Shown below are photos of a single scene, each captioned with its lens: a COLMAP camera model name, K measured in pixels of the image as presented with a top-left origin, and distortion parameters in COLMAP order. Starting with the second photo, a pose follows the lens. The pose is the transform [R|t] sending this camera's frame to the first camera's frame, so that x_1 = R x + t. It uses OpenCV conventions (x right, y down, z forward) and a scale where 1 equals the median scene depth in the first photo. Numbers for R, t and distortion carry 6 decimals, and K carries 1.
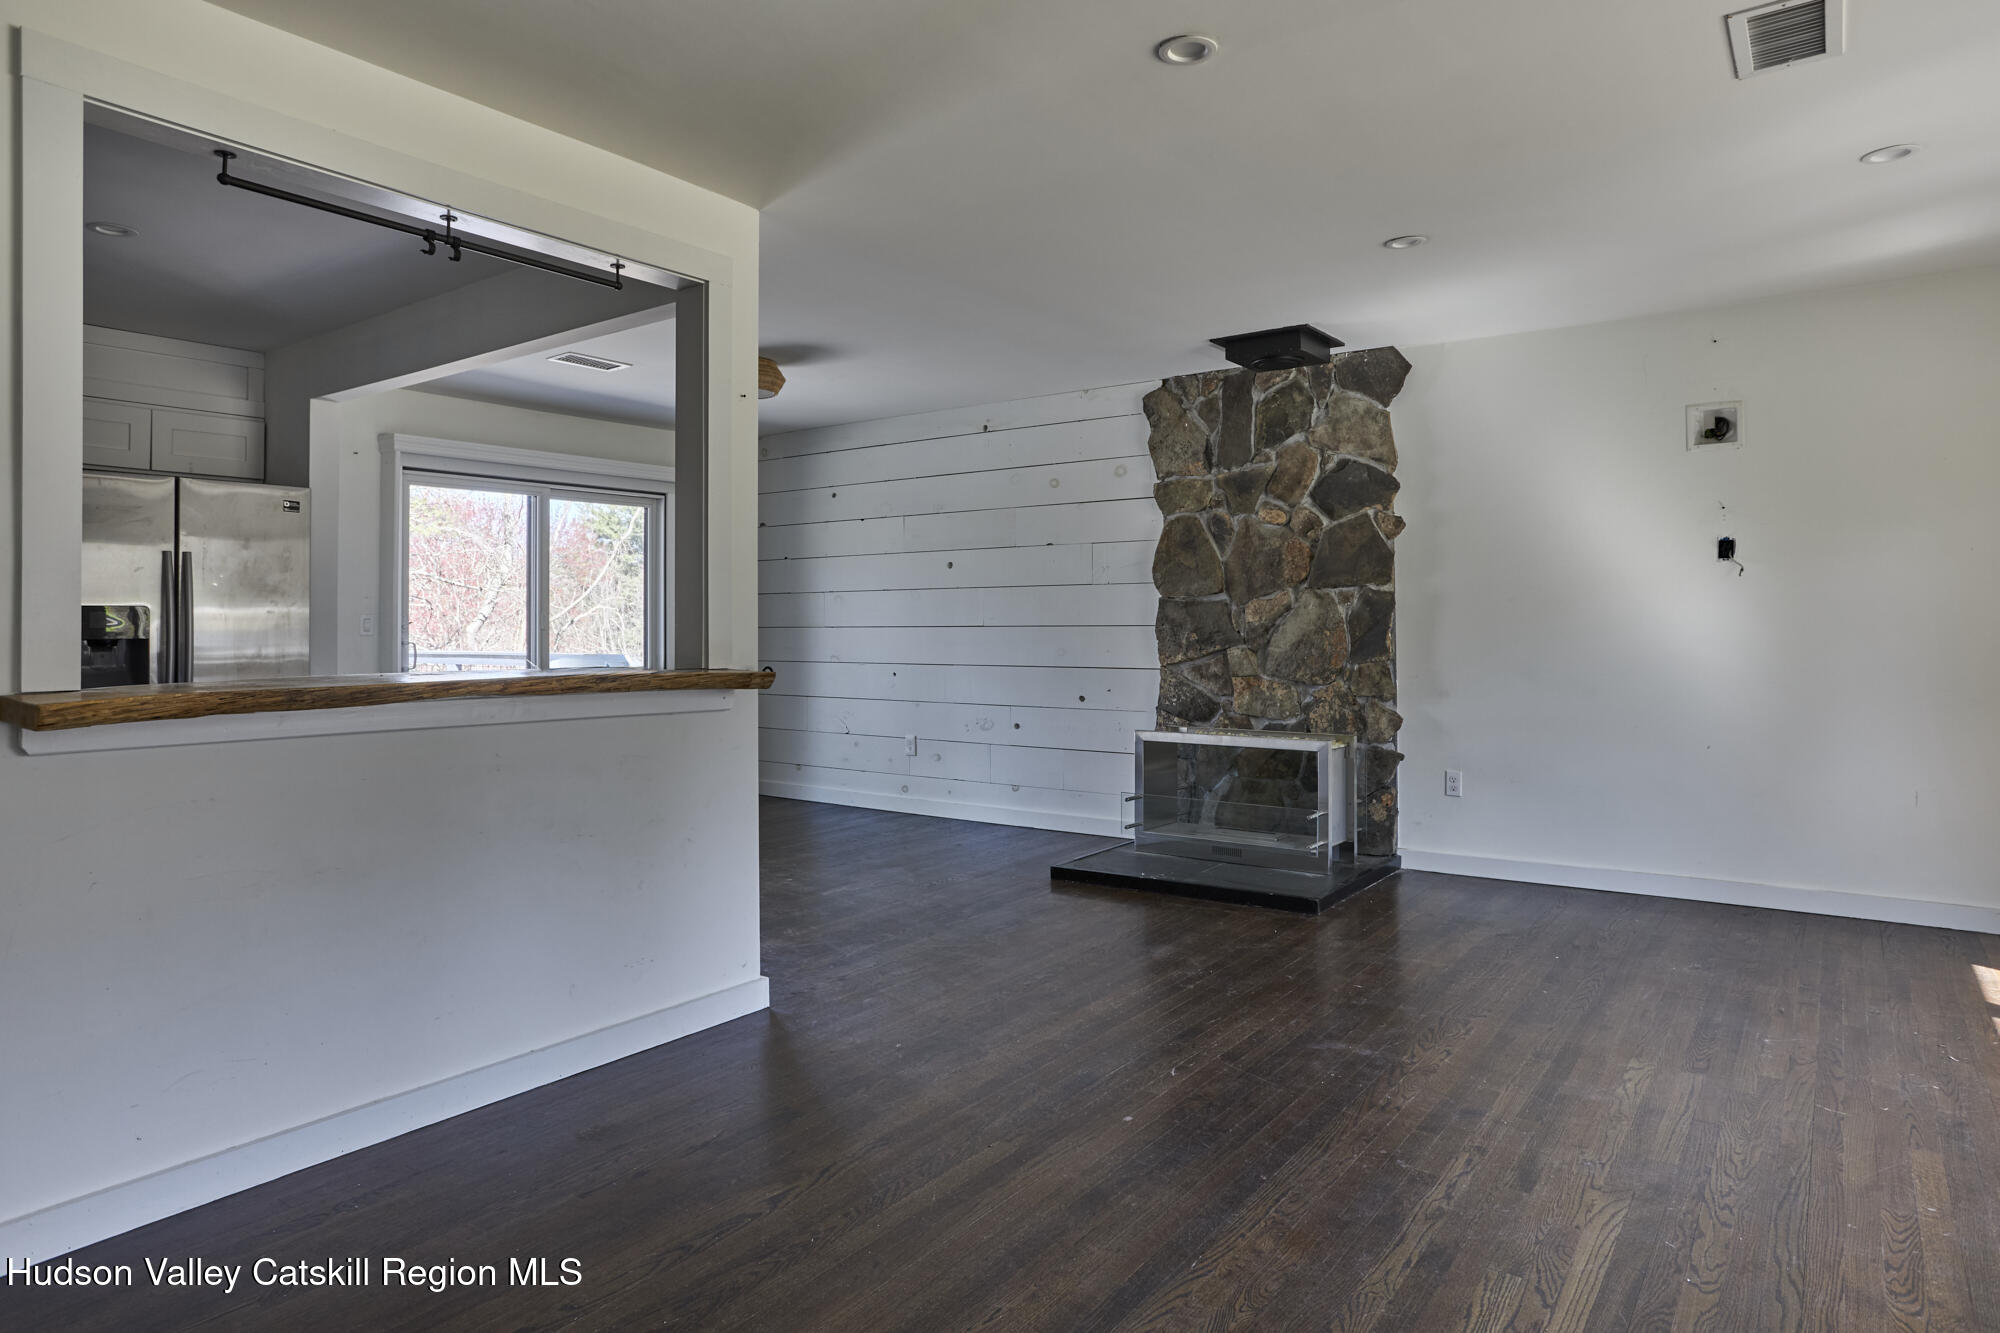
lens RADIAL K [[1182.5, 0, 985.3], [0, 1182.5, 623.7], [0, 0, 1]] dist [-0.026318, 0.005192]
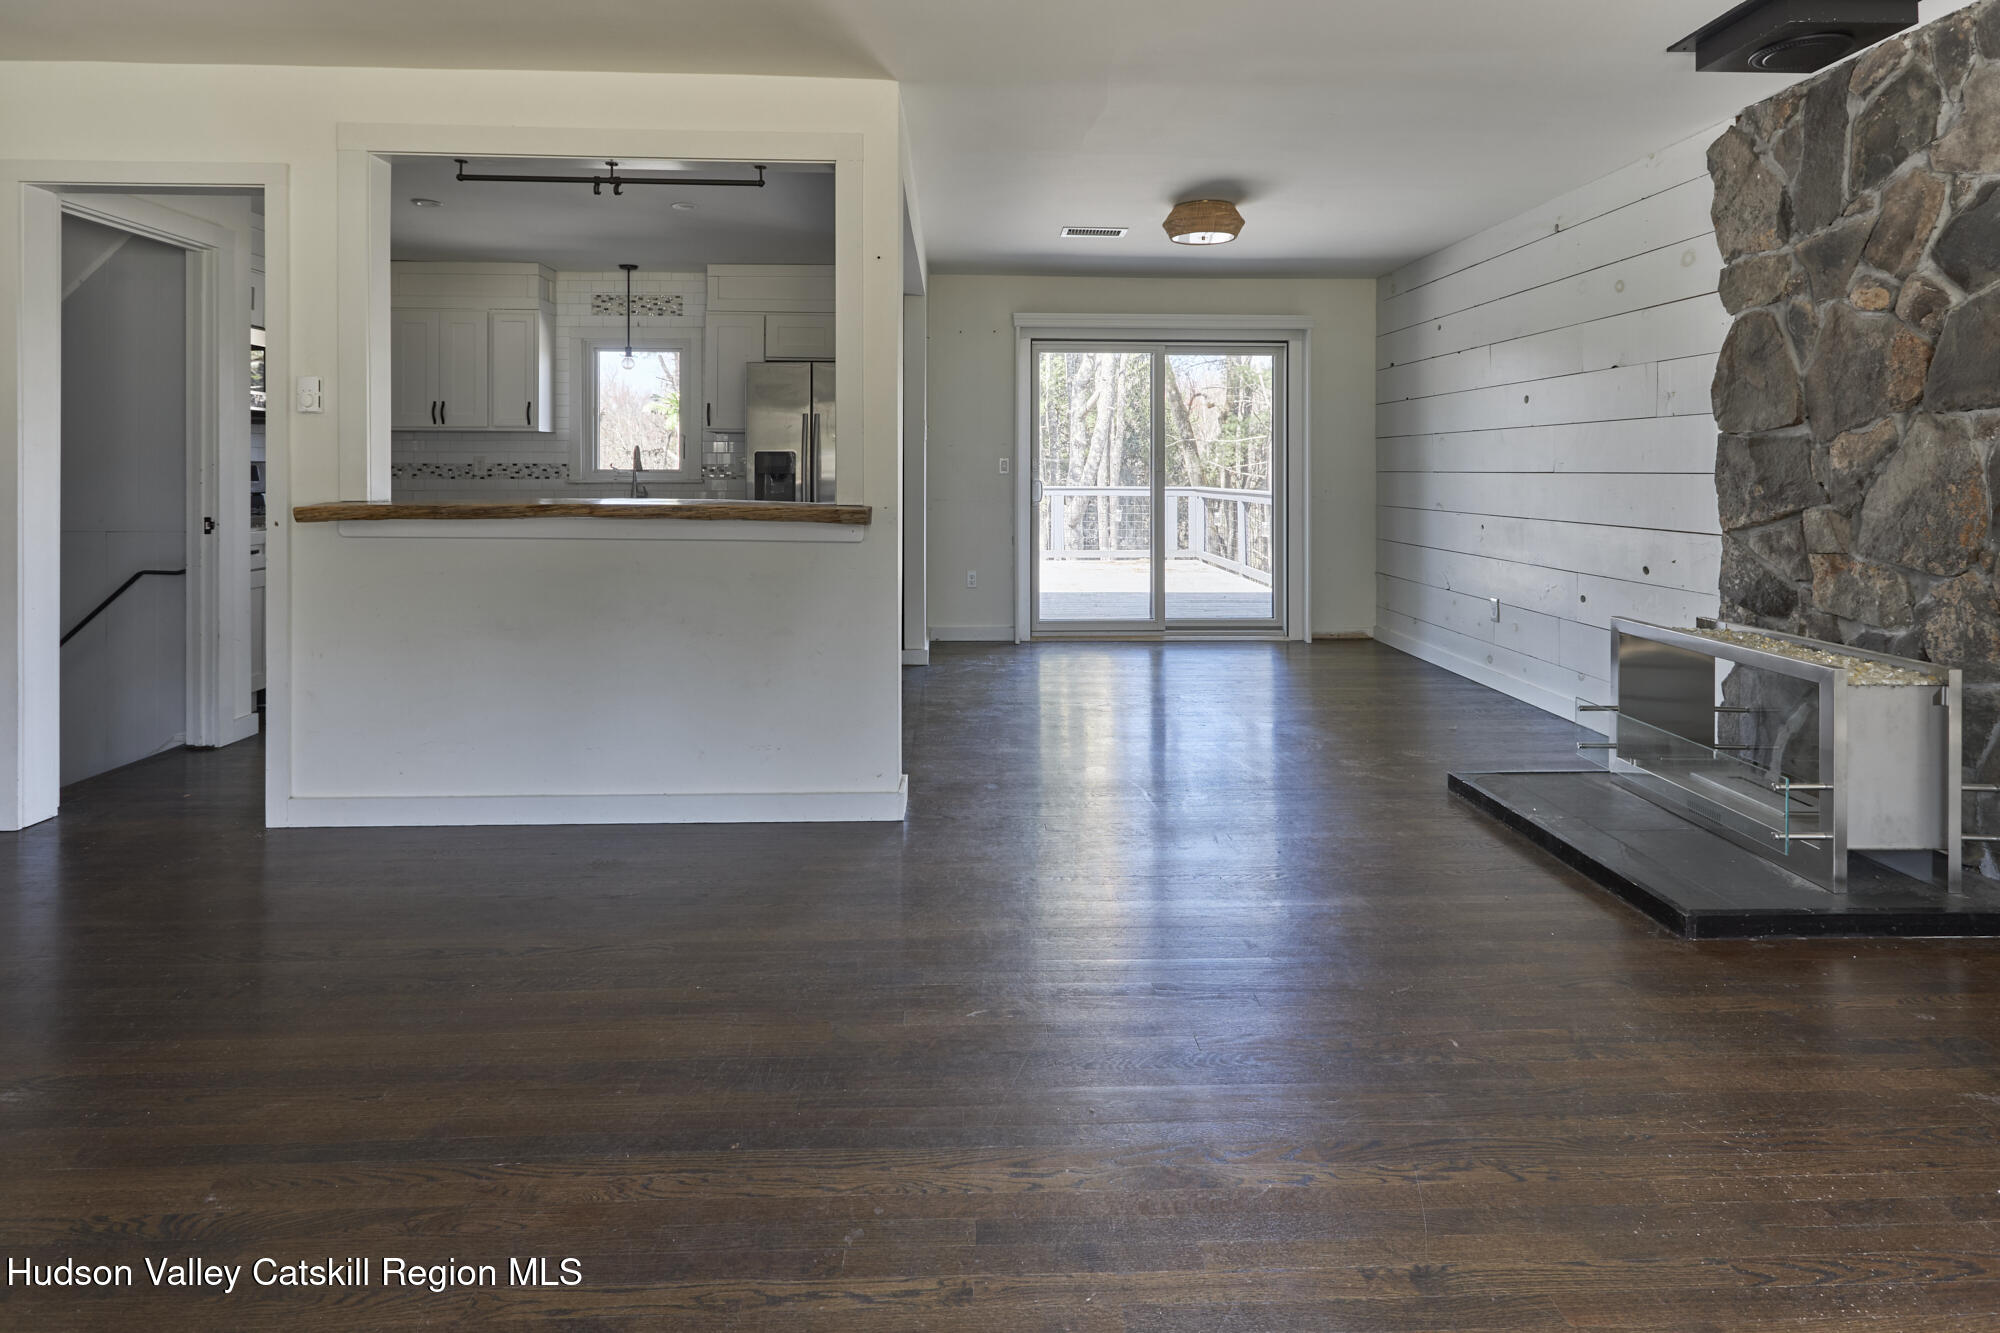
lens RADIAL K [[1055.1, 0, 1027.8], [0, 1055.1, 480.4], [0, 0, 1]] dist [0.003333, -0.000694]
pose [[0.617153, 0.016983, -0.786660, 0.403385], [-0.008149, 0.999851, 0.015193, -0.000372], [0.786801, -0.002966, 0.617199, 0.307805]]
